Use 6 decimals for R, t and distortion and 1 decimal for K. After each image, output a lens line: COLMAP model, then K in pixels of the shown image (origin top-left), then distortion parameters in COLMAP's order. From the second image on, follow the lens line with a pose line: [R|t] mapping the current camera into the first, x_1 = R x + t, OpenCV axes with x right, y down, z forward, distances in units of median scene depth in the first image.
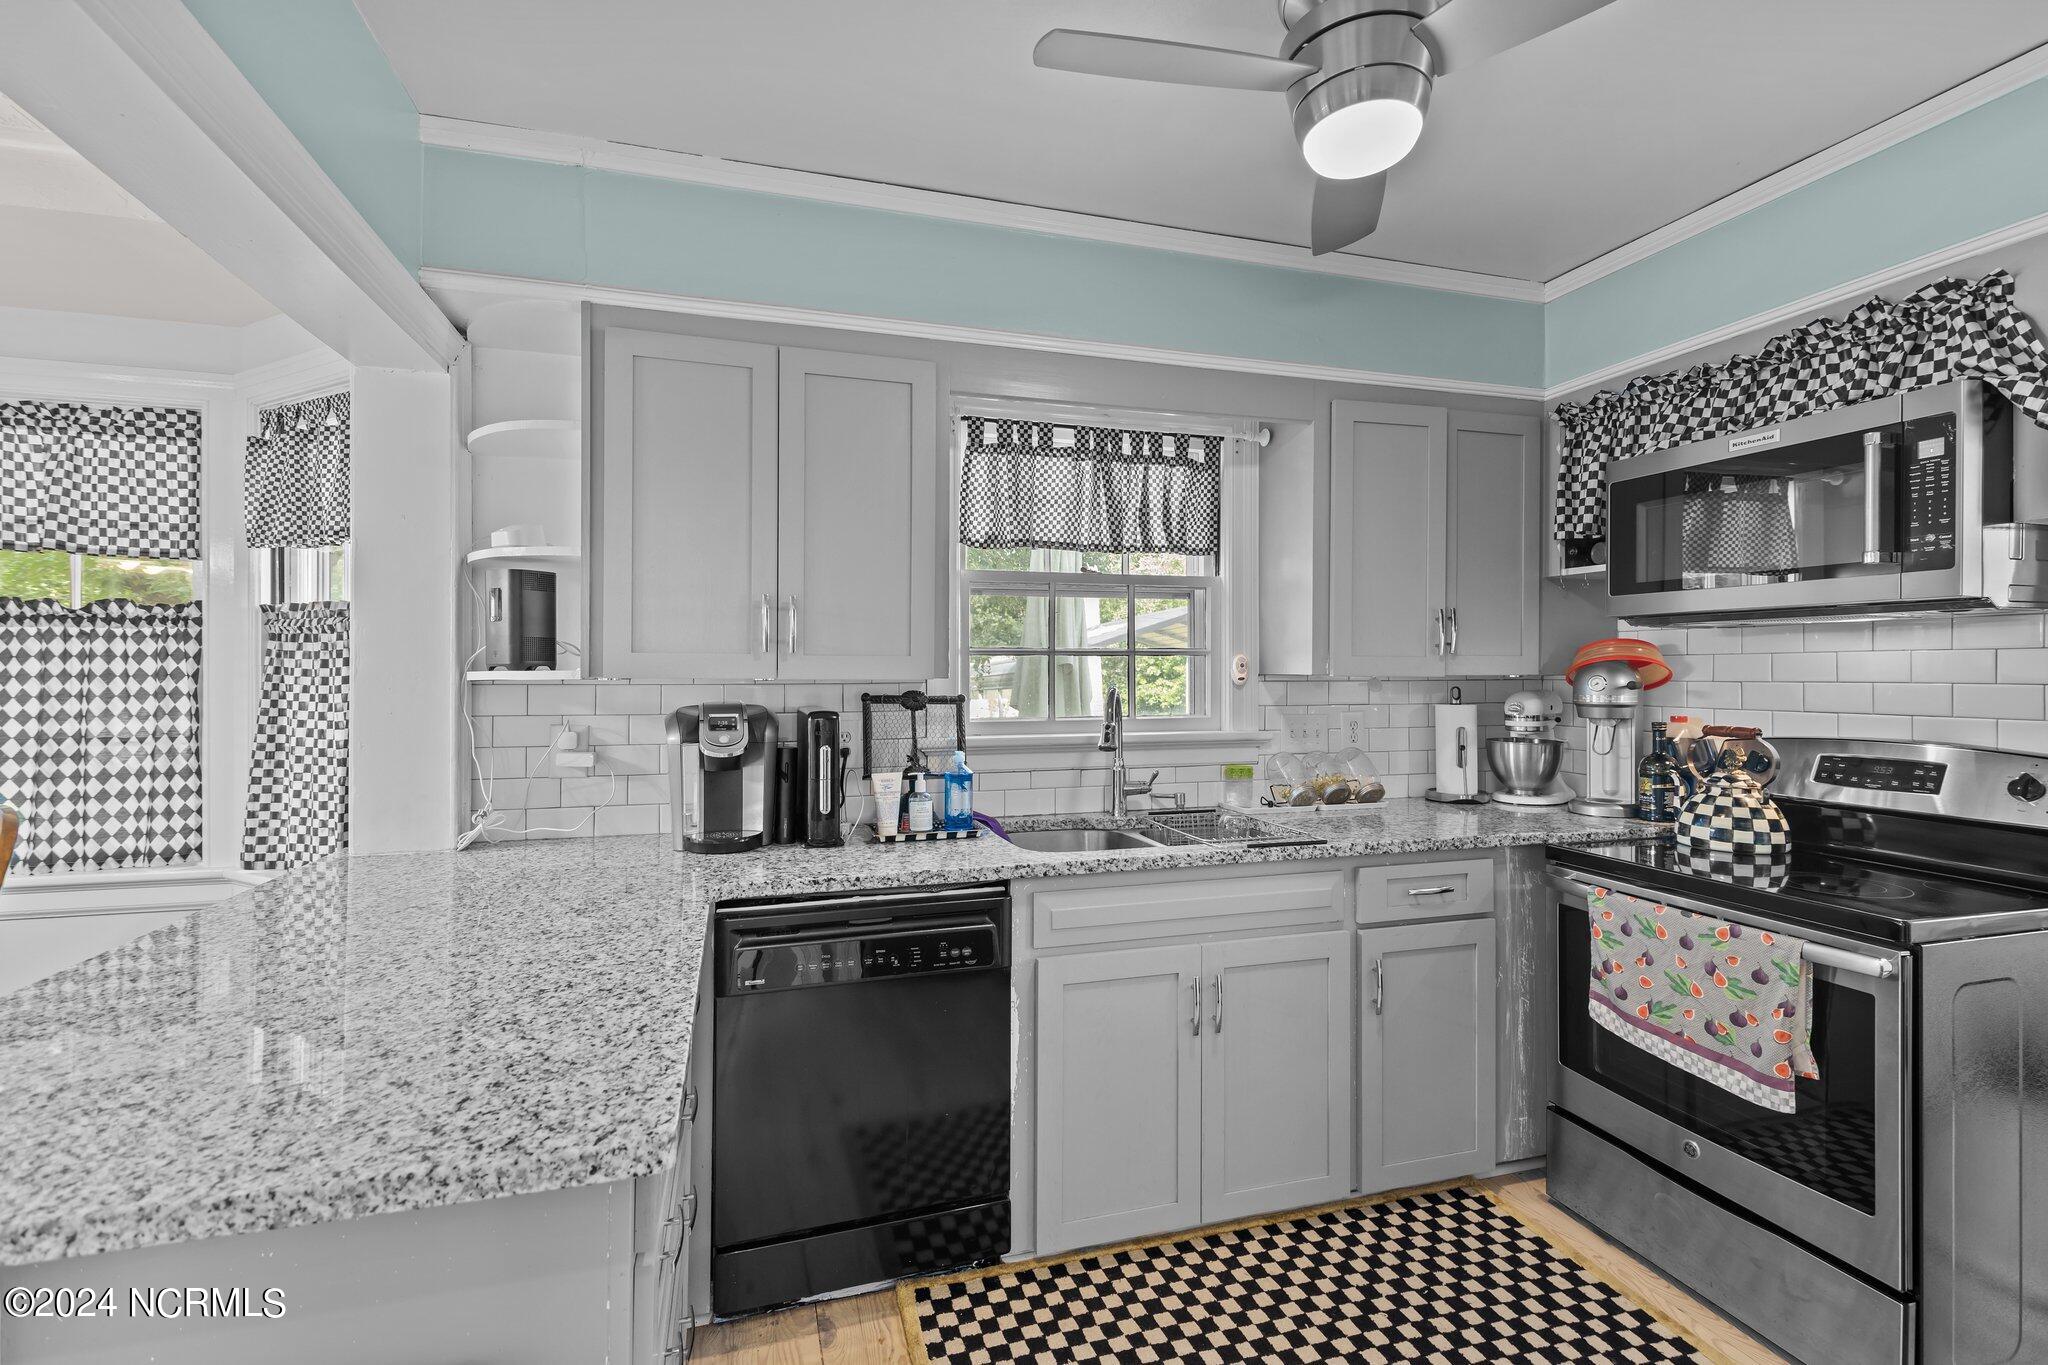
lens RADIAL K [[934.0, 0, 1027.4], [0, 934.0, 672.8], [0, 0, 1]] dist [0.009495, -0.001583]
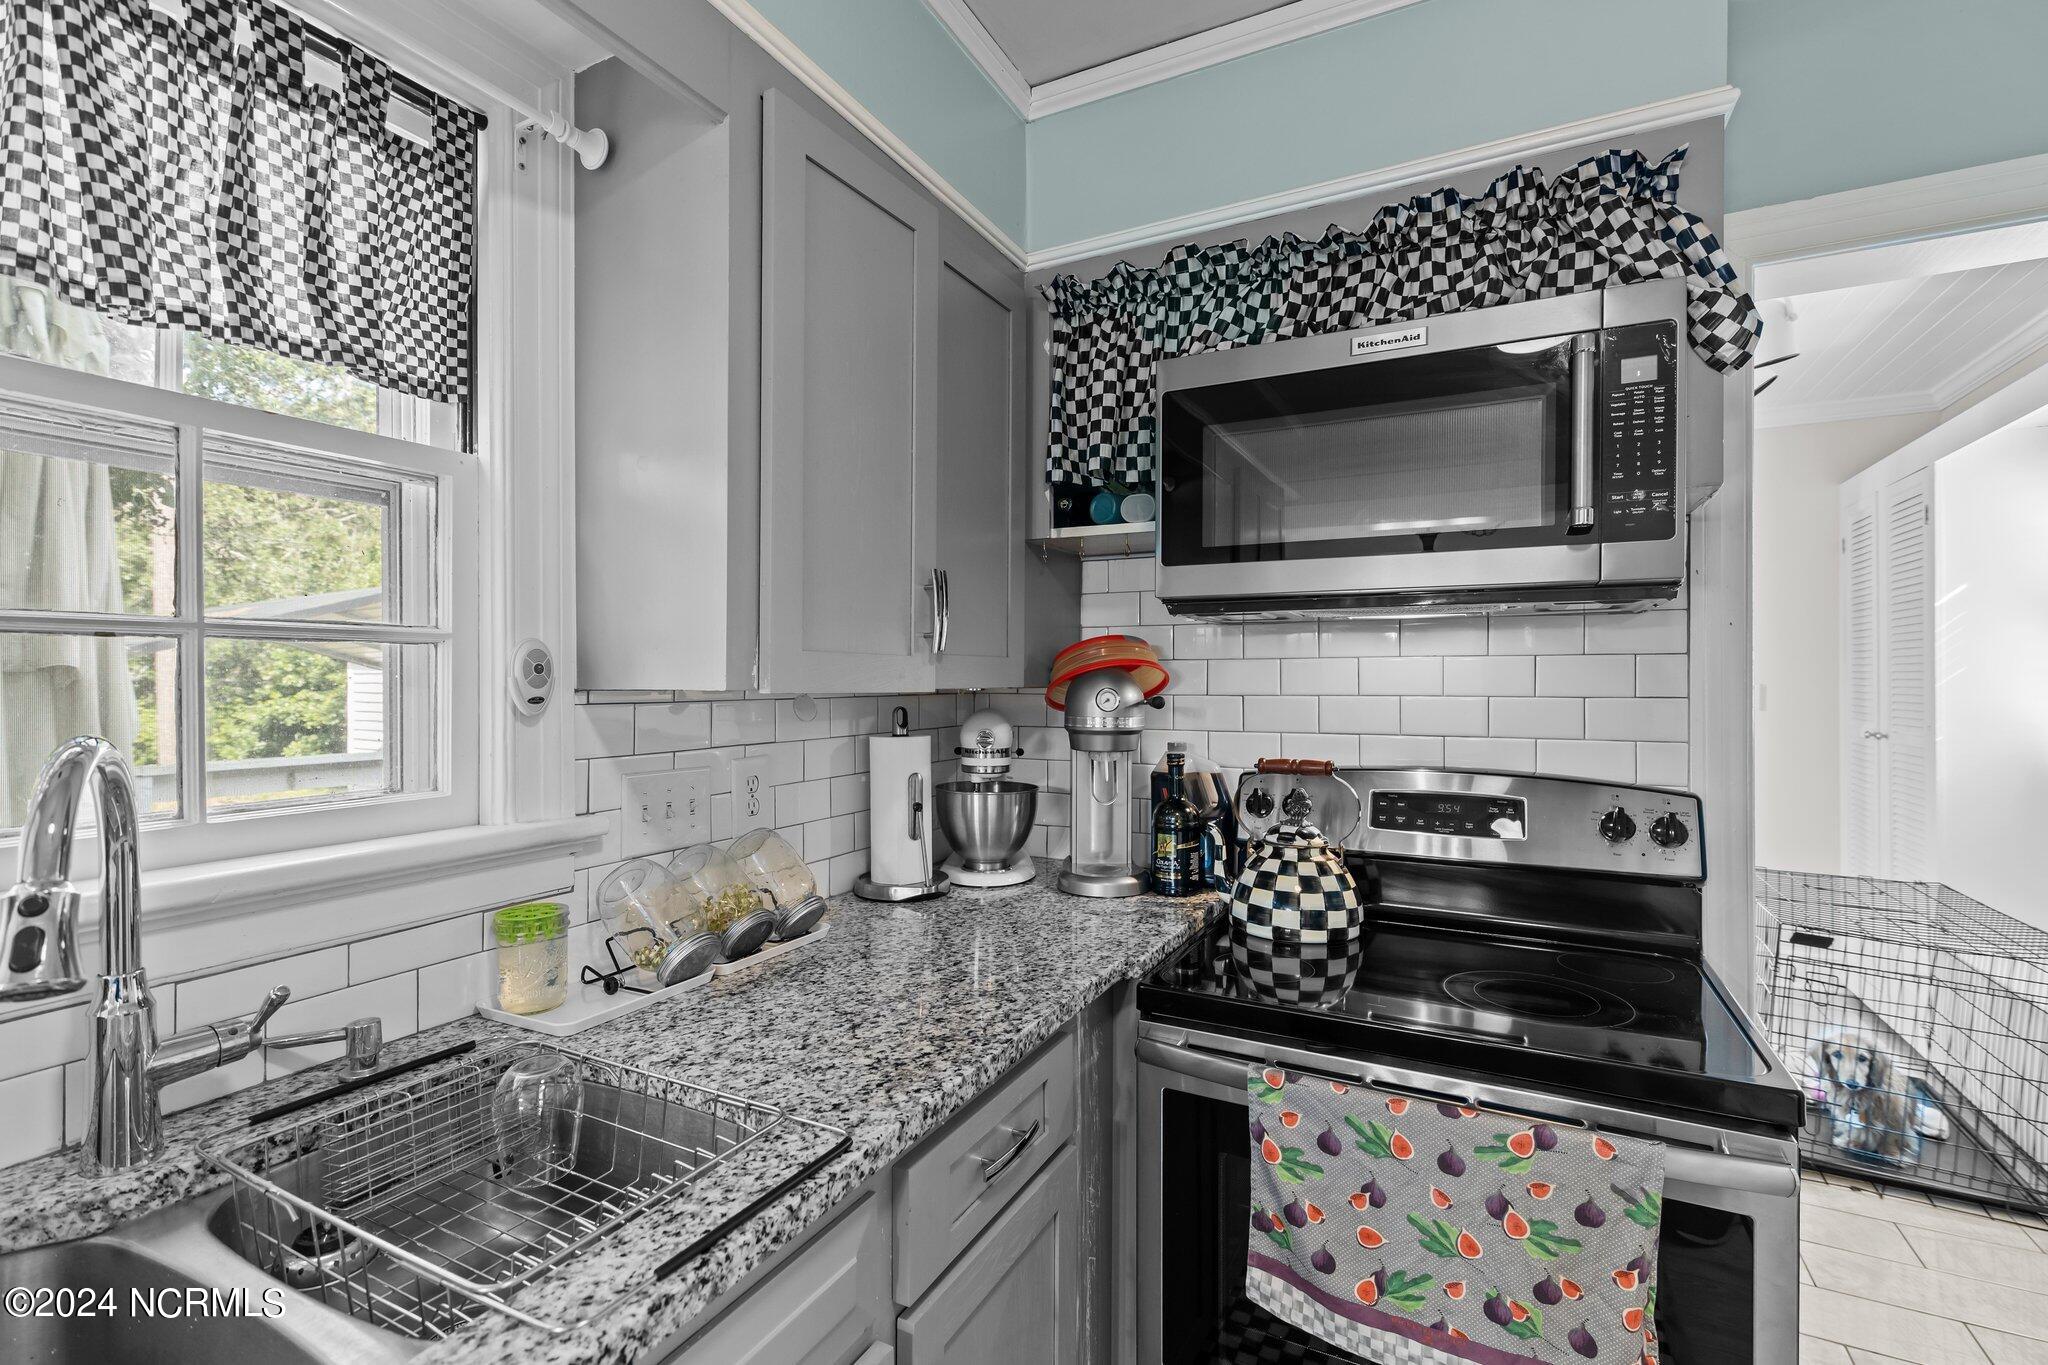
lens RADIAL K [[934.0, 0, 1012.3], [0, 934.0, 679.6], [0, 0, 1]] dist [0.009495, -0.001583]
pose [[0.704874, 0.000345, 0.709333, 0.084856], [0.001374, 0.999997, -0.001852, -0.002310], [-0.709331, 0.002280, 0.704872, 0.582407]]
